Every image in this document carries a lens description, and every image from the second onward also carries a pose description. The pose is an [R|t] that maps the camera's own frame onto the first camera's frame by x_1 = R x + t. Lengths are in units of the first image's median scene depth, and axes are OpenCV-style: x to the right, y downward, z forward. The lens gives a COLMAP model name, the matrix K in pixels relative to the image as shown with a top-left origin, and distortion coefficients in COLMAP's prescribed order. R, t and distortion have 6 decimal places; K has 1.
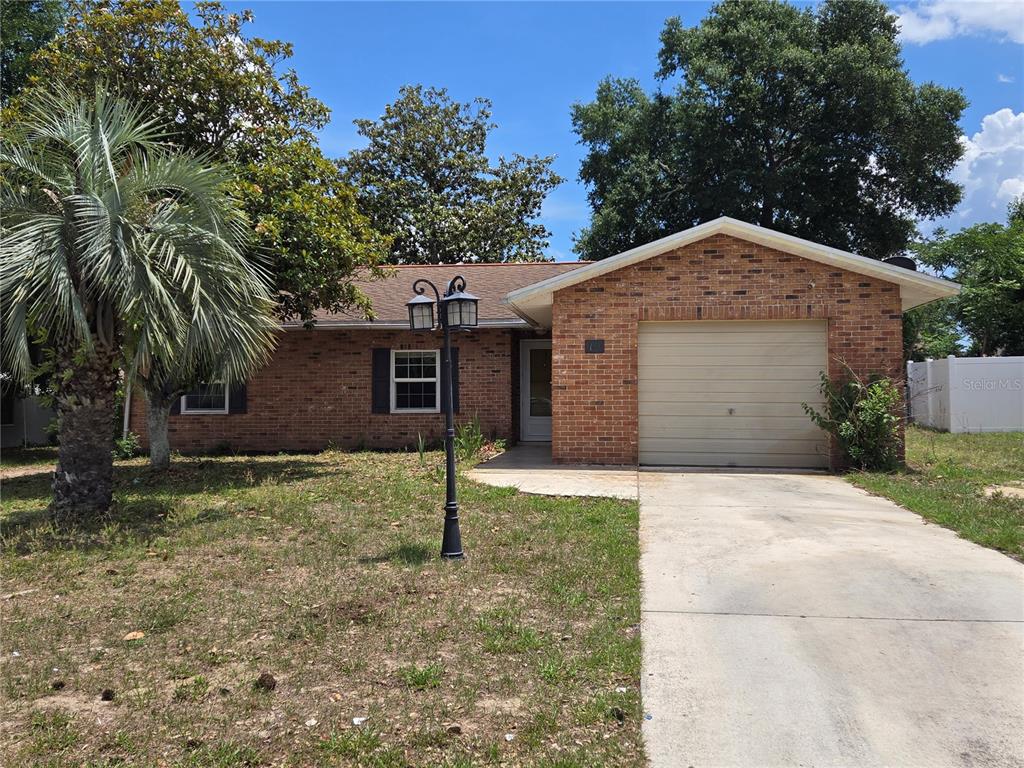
lens RADIAL K [[687.9, 0, 512.1], [0, 687.9, 374.5], [0, 0, 1]] dist [0.065760, -0.047715]
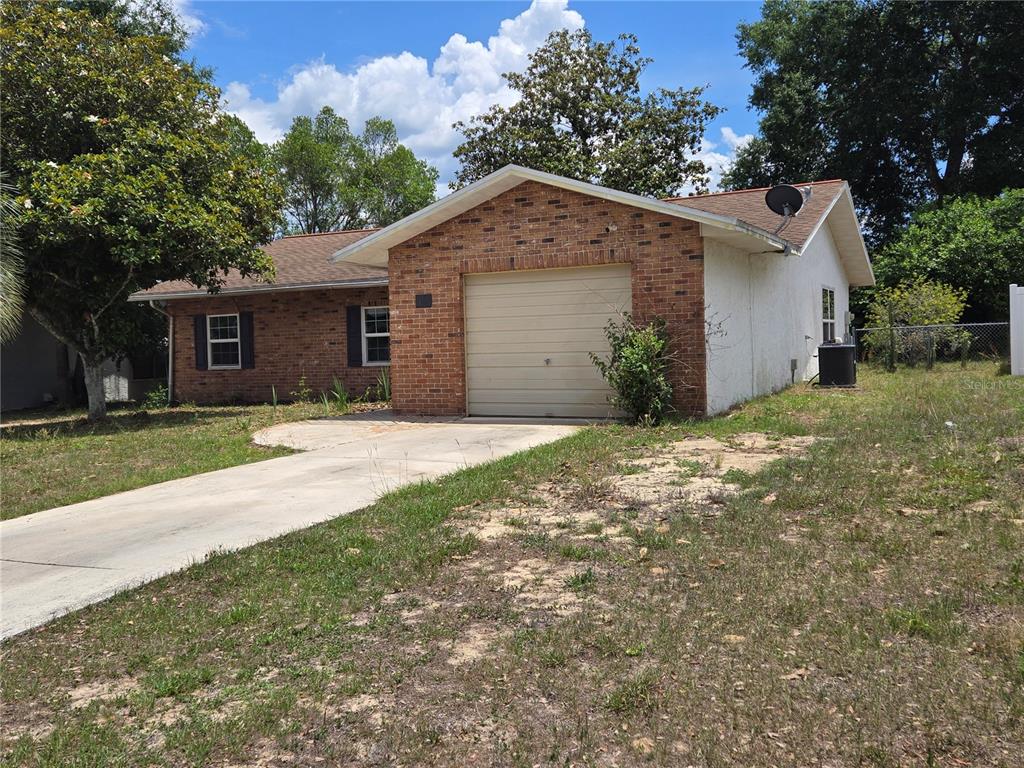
lens RADIAL K [[687.9, 0, 538.8], [0, 687.9, 356.7], [0, 0, 1]] dist [0.065760, -0.047715]
pose [[0.967636, -0.020969, -0.251476, 0.539420], [0.034155, 0.998254, 0.048183, -0.001540], [0.250027, -0.055212, 0.966663, 0.047313]]
